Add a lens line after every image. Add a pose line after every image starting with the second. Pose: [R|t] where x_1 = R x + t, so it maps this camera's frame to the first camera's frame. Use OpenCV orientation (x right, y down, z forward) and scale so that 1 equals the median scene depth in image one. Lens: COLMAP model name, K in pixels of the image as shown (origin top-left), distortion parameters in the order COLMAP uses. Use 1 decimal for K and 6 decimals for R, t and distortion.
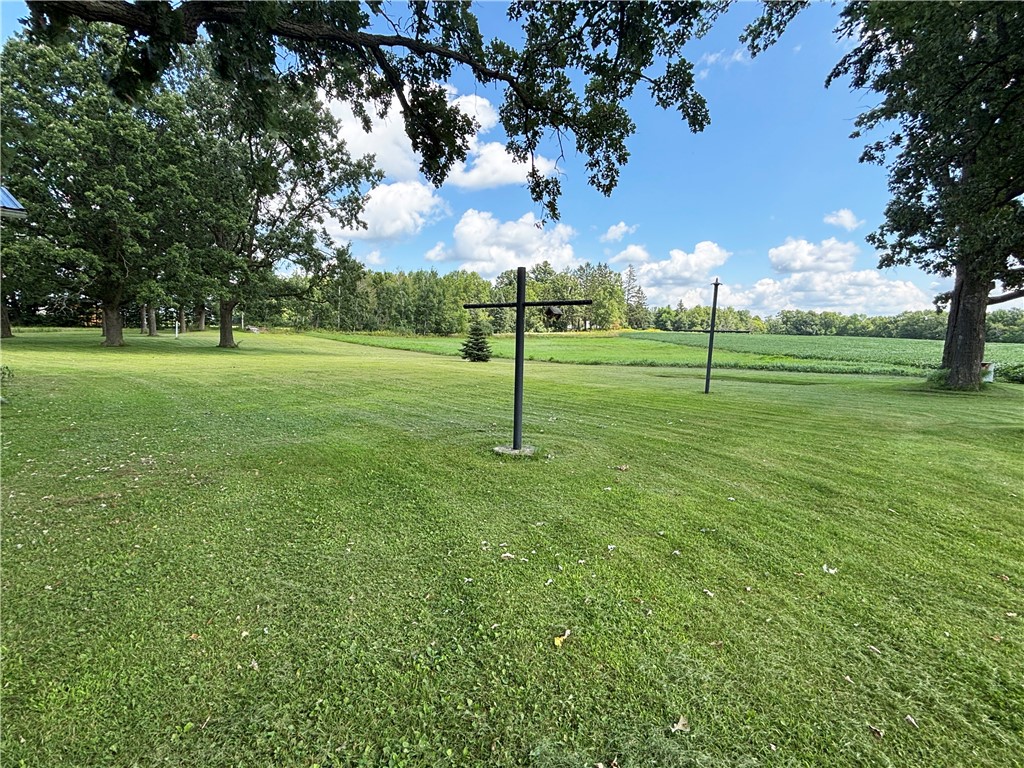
lens RADIAL K [[479.8, 0, 508.9], [0, 479.8, 388.9], [0, 0, 1]] dist [-0.003640, -0.000500]
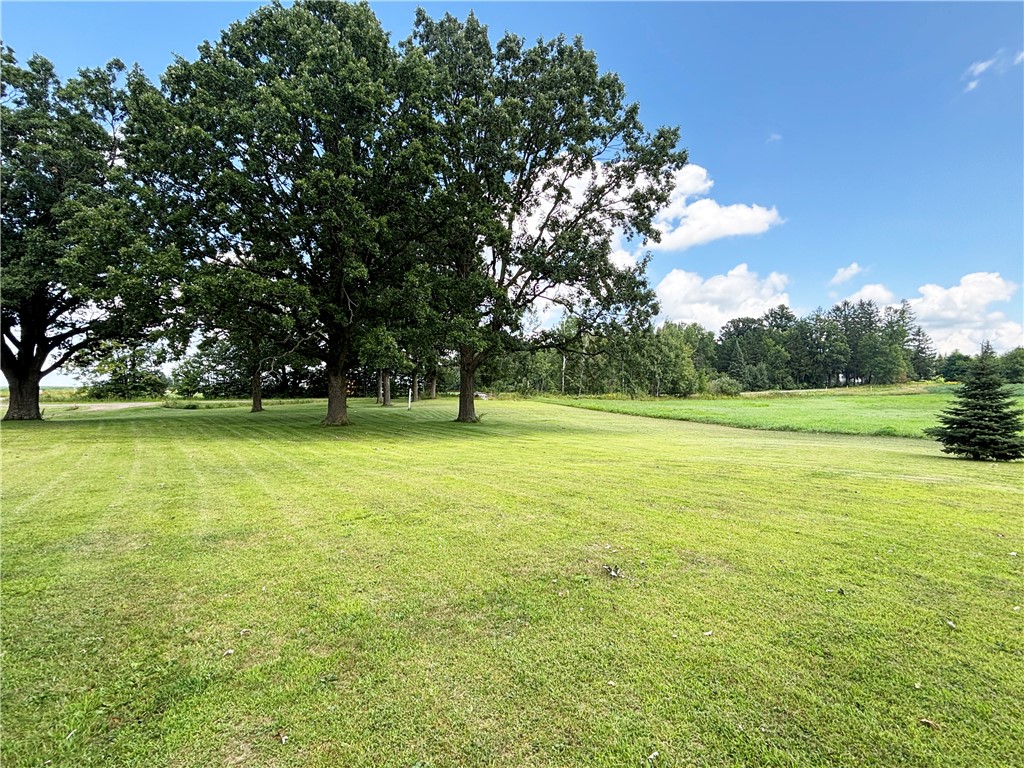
lens RADIAL K [[479.8, 0, 518.2], [0, 479.8, 380.6], [0, 0, 1]] dist [-0.003640, -0.000500]
pose [[0.928540, -0.037010, -0.369383, -0.128630], [-0.017136, 0.989684, -0.142237, -0.024044], [0.370836, 0.138402, 0.918327, 0.184980]]
